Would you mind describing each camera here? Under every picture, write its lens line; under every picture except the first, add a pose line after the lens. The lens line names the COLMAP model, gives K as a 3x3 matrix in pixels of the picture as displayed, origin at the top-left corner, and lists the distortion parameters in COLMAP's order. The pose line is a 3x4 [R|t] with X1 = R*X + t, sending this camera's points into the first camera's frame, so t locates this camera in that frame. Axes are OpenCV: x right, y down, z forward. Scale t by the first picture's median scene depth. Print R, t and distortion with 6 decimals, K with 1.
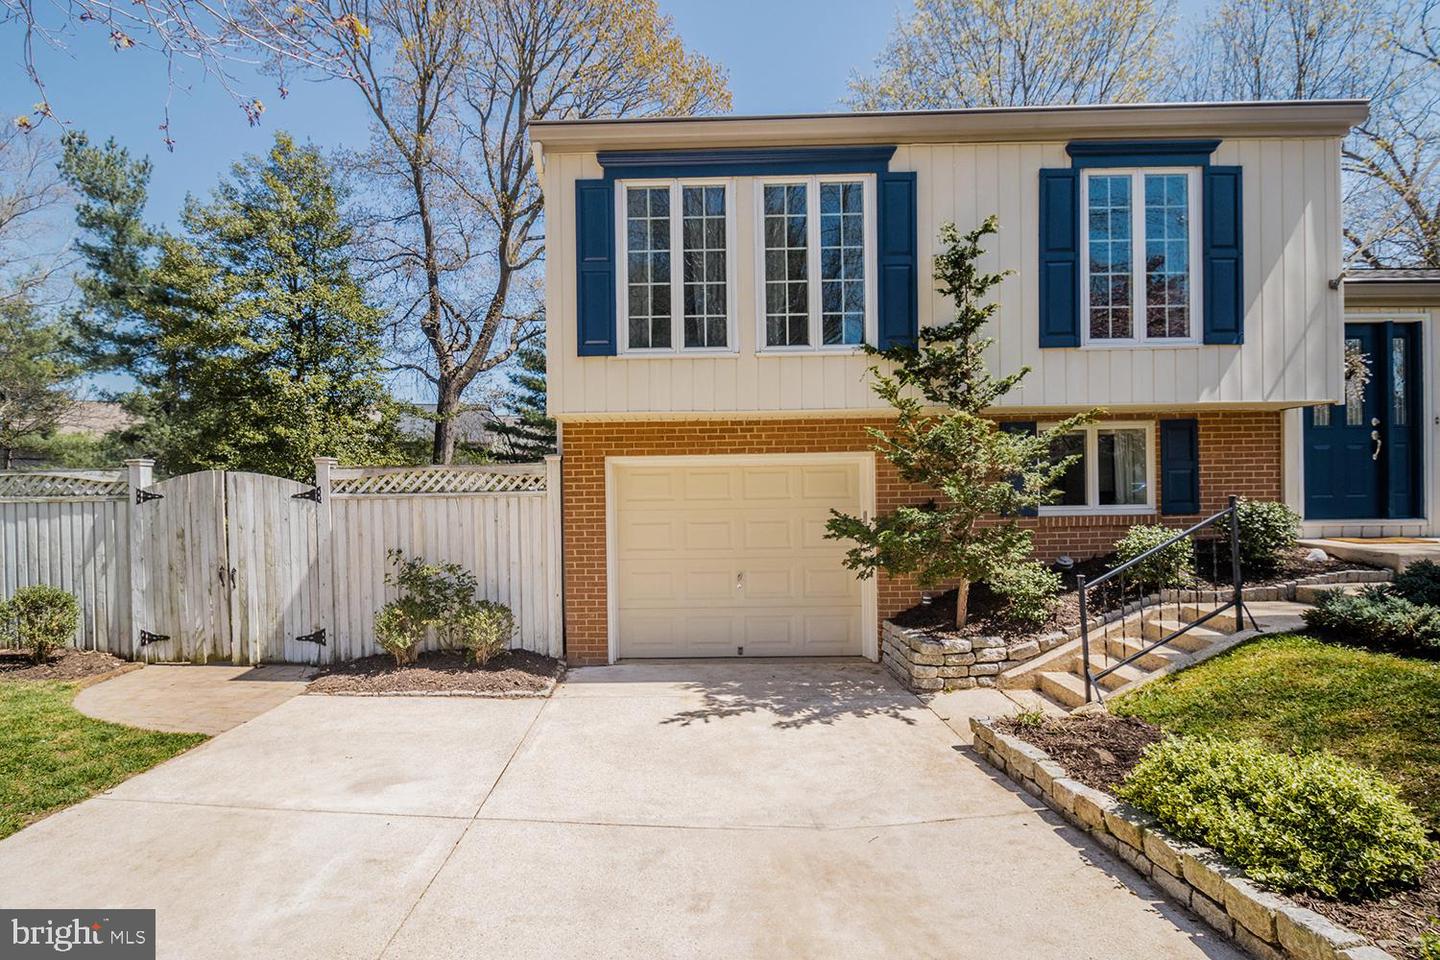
lens RADIAL K [[607.6, 0, 718.8], [0, 607.6, 493.4], [0, 0, 1]] dist [0.001844, -0.007246]
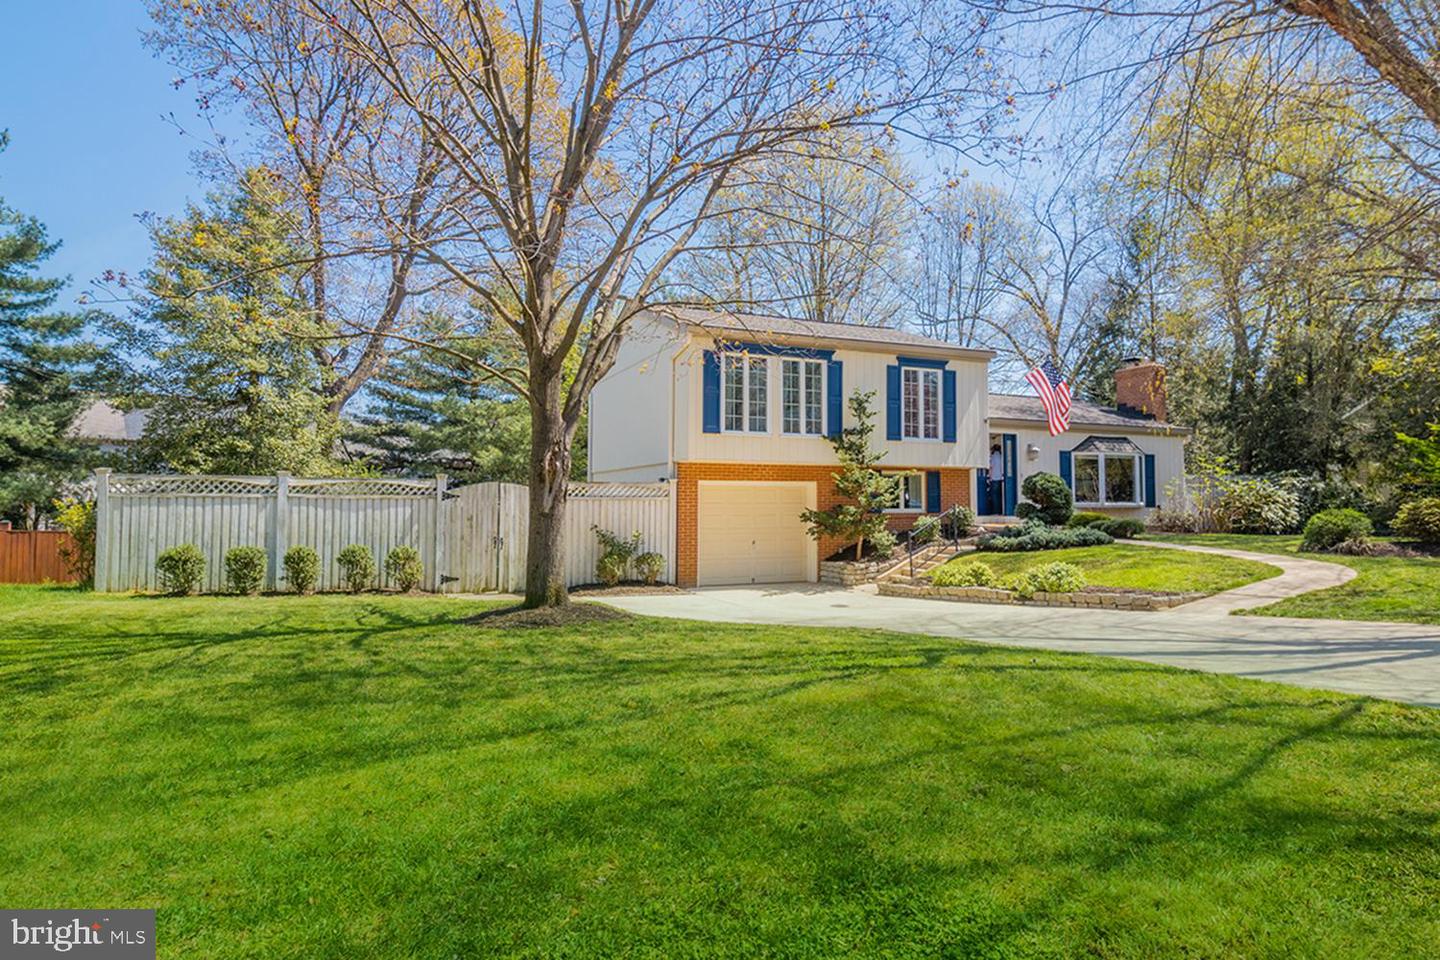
lens RADIAL K [[675.3, 0, 720.0], [0, 675.3, 480.0], [0, 0, 1]] dist [0.000276, 0.000083]
pose [[0.925854, 0.028710, 0.376790, -1.044437], [-0.011071, 0.998742, -0.048898, 0.048977], [-0.377720, 0.041101, 0.925007, -1.160635]]
